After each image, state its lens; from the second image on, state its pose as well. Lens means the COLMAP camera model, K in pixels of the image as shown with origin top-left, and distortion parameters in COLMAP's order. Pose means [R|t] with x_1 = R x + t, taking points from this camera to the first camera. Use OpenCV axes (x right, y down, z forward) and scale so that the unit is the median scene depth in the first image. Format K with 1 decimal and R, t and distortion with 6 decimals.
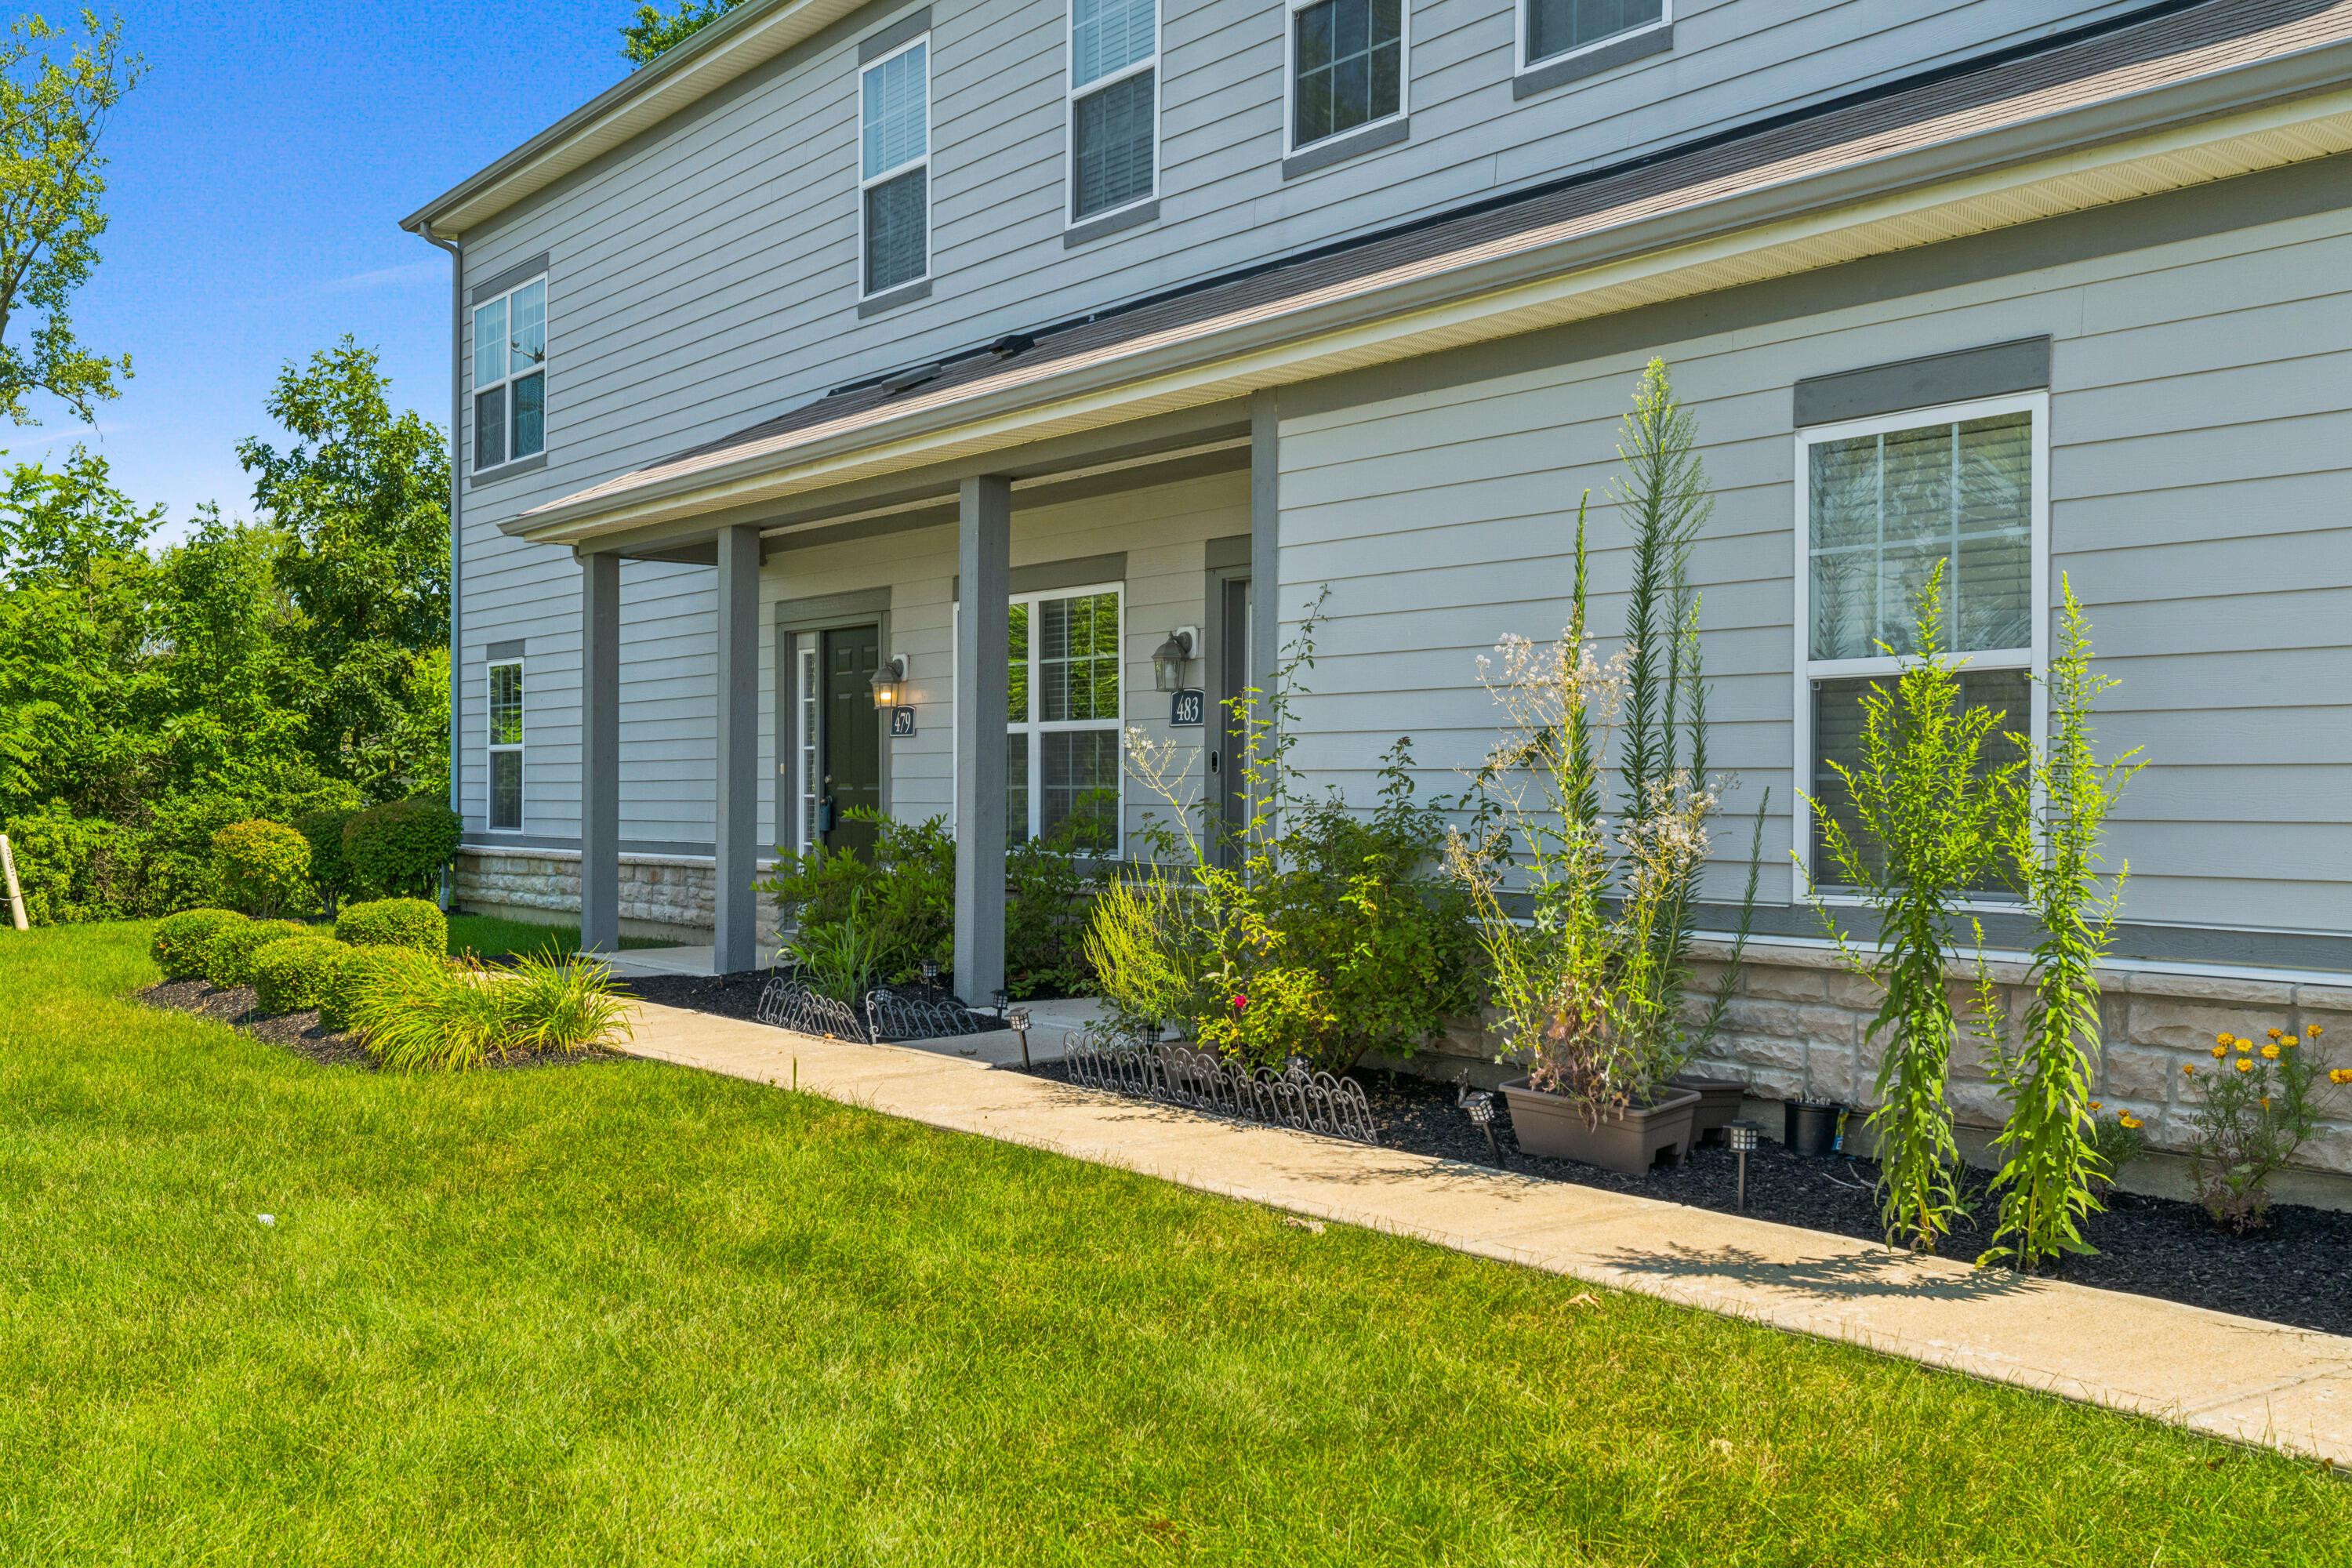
lens RADIAL K [[2336.3, 0, 1169.4], [0, 2336.3, 798.3], [0, 0, 1]] dist [0.008575, 0.000000]
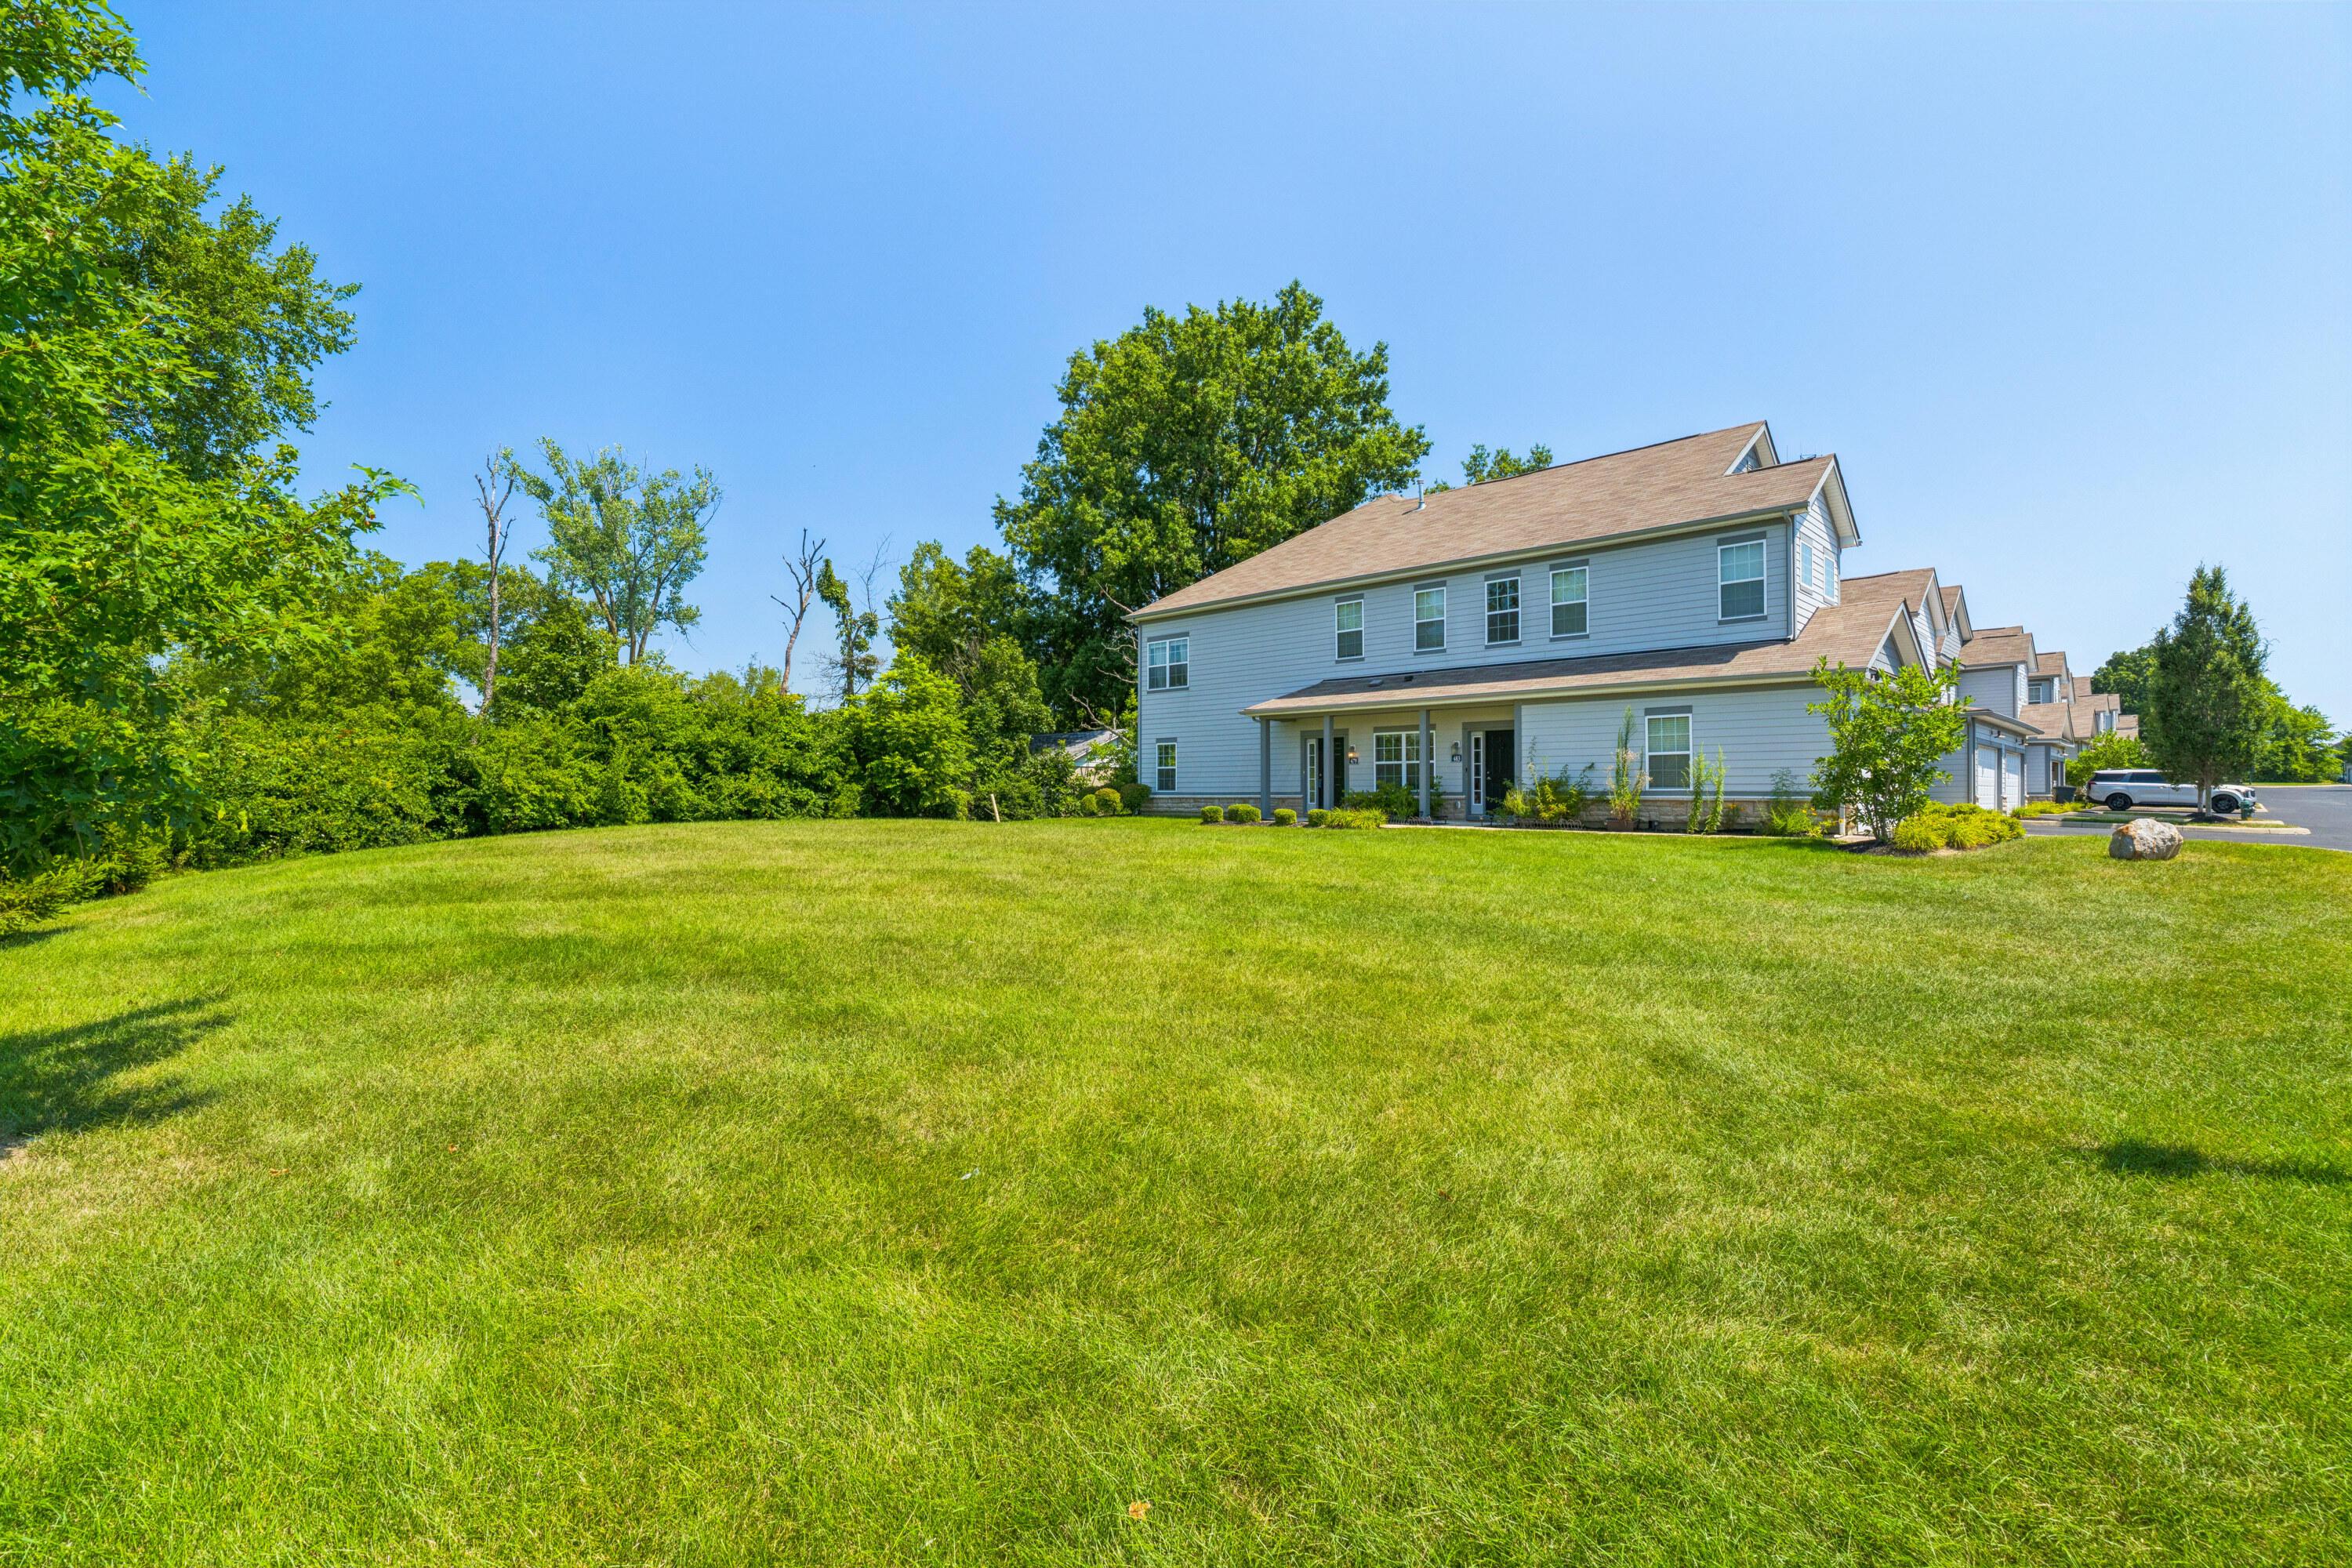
lens RADIAL K [[1067.5, 0, 1176.0], [0, 1067.5, 786.0], [0, 0, 1]] dist [-0.002789, -0.000083]
pose [[0.985100, -0.004418, 0.171926, -0.859653], [0.005542, 0.999966, -0.006063, 0.025100], [-0.171893, 0.006926, 0.985091, -0.946788]]
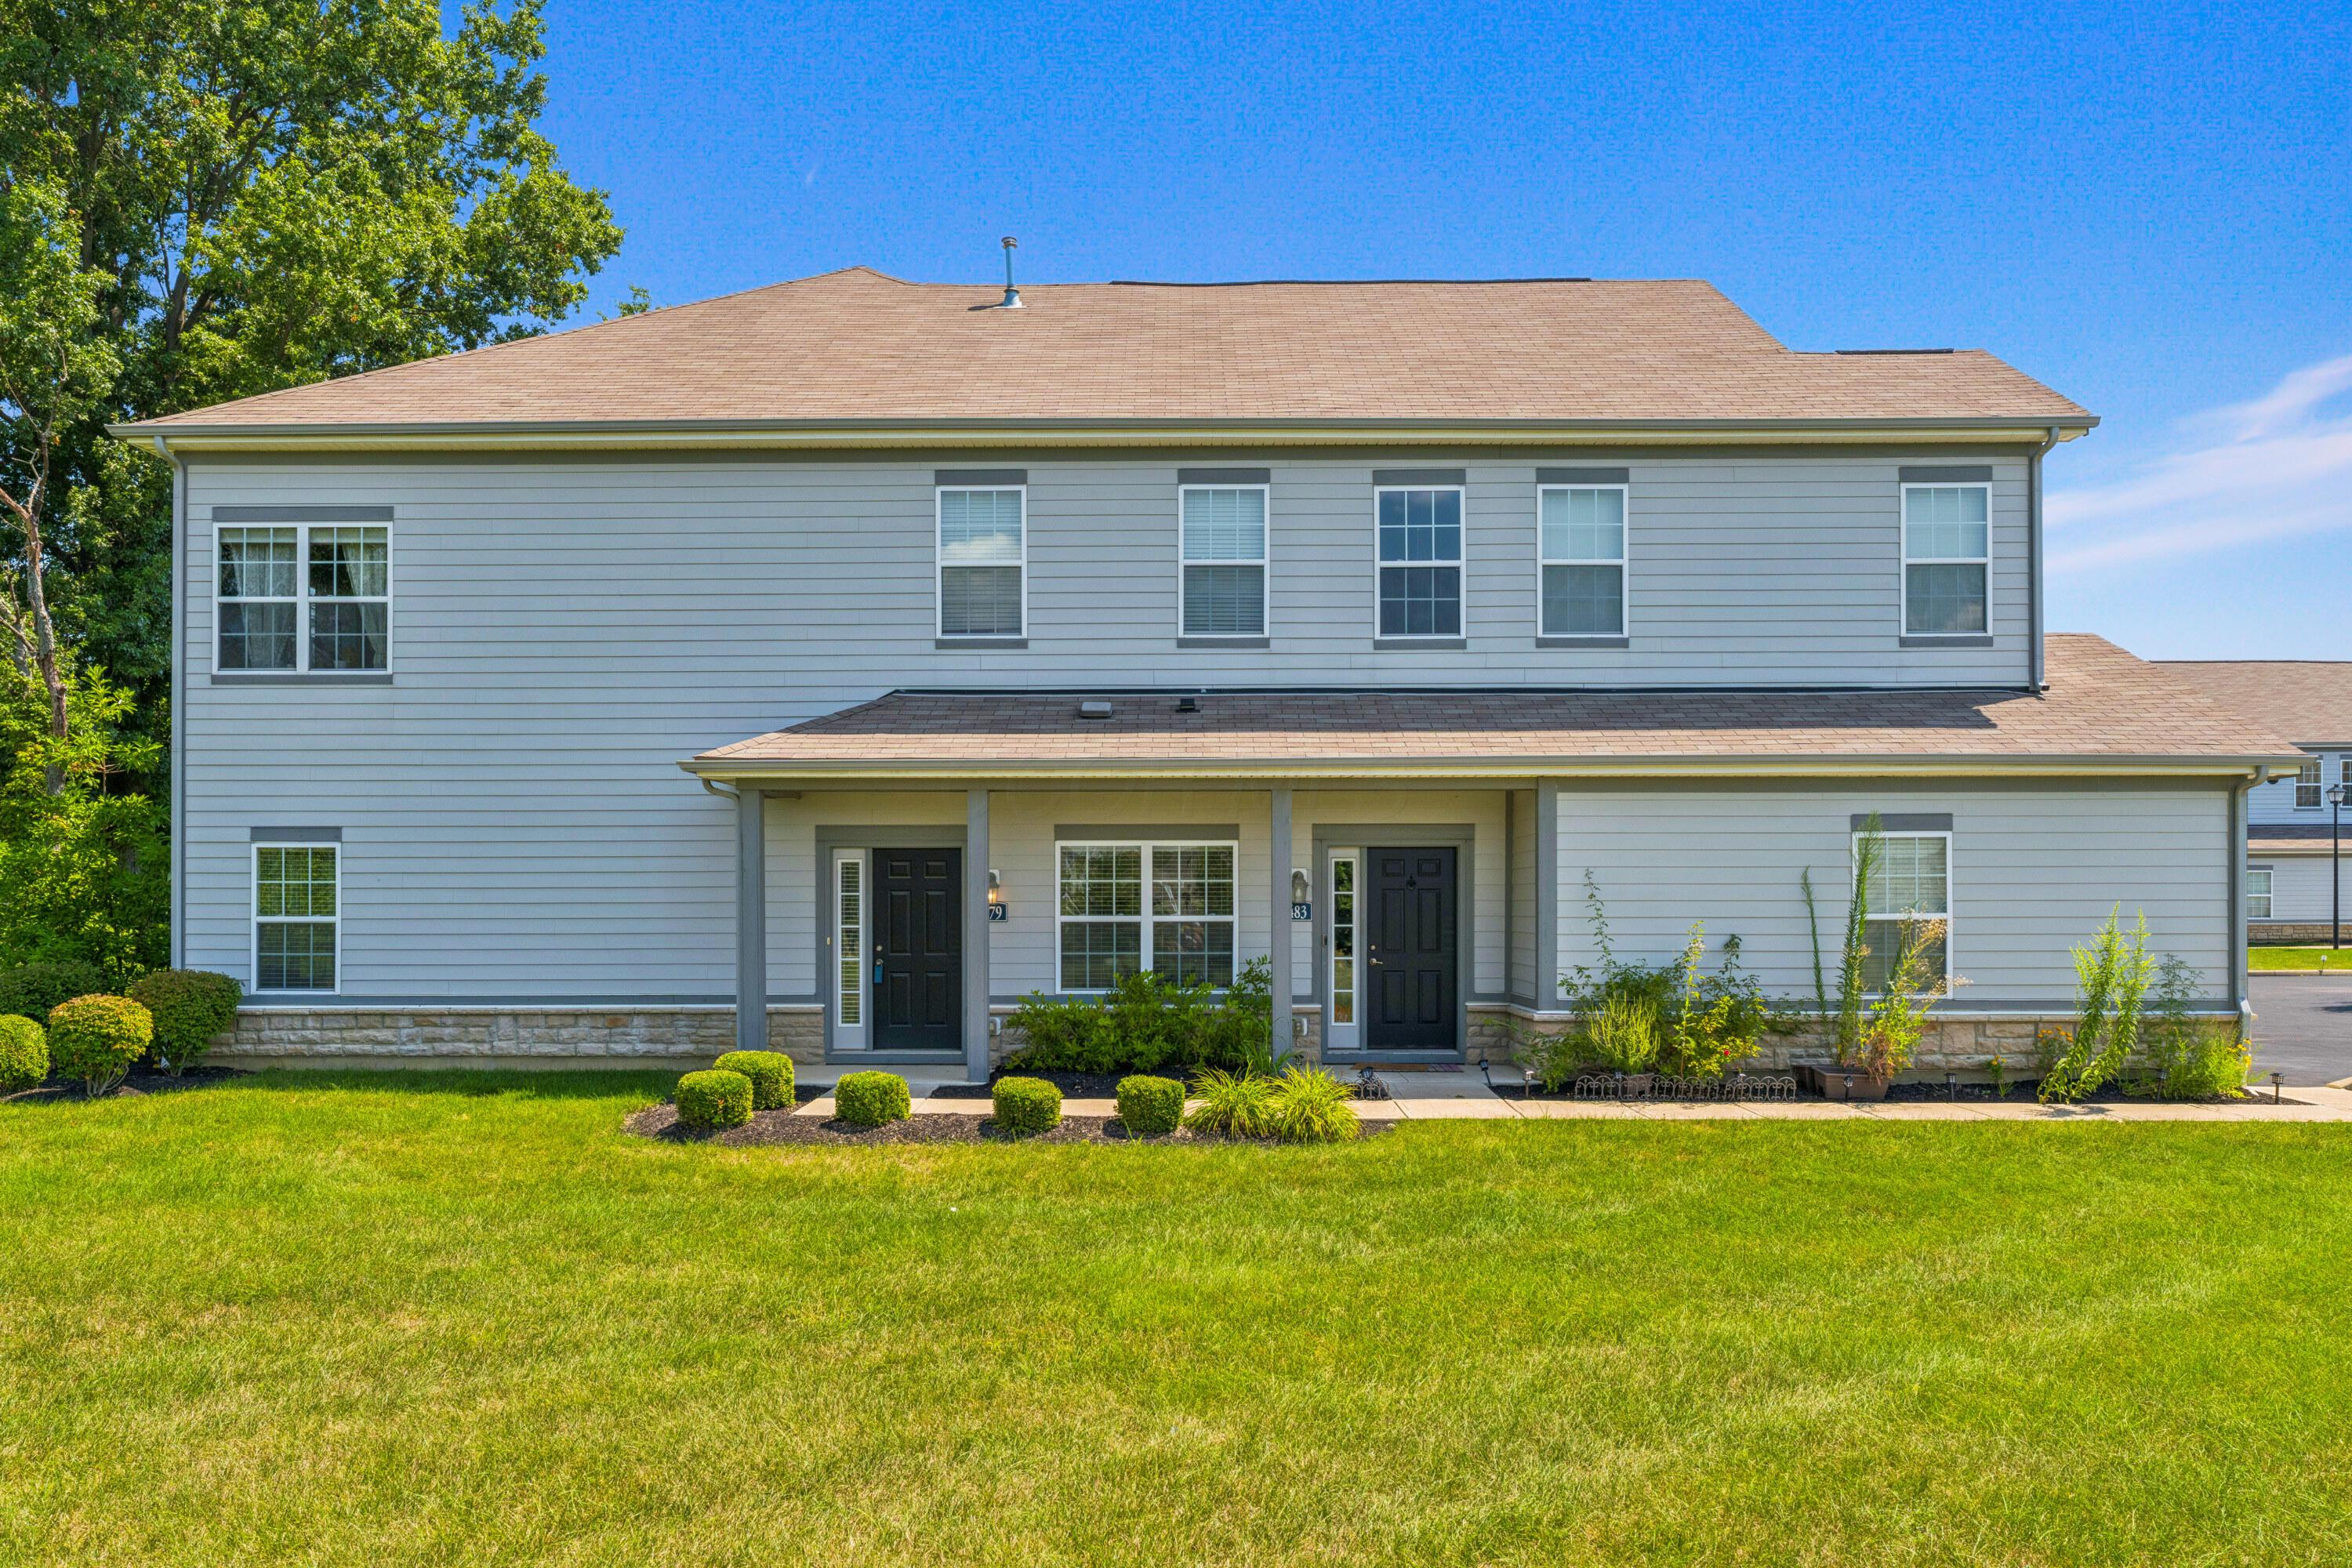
lens RADIAL K [[1626.9, 0, 1188.4], [0, 1626.9, 889.0], [0, 0, 1]] dist [0.005599, 0.001493]
pose [[0.598749, 0.004218, 0.800926, -1.036269], [0.004599, 0.999952, -0.008704, -0.043097], [-0.800924, 0.008895, 0.598700, 0.266208]]
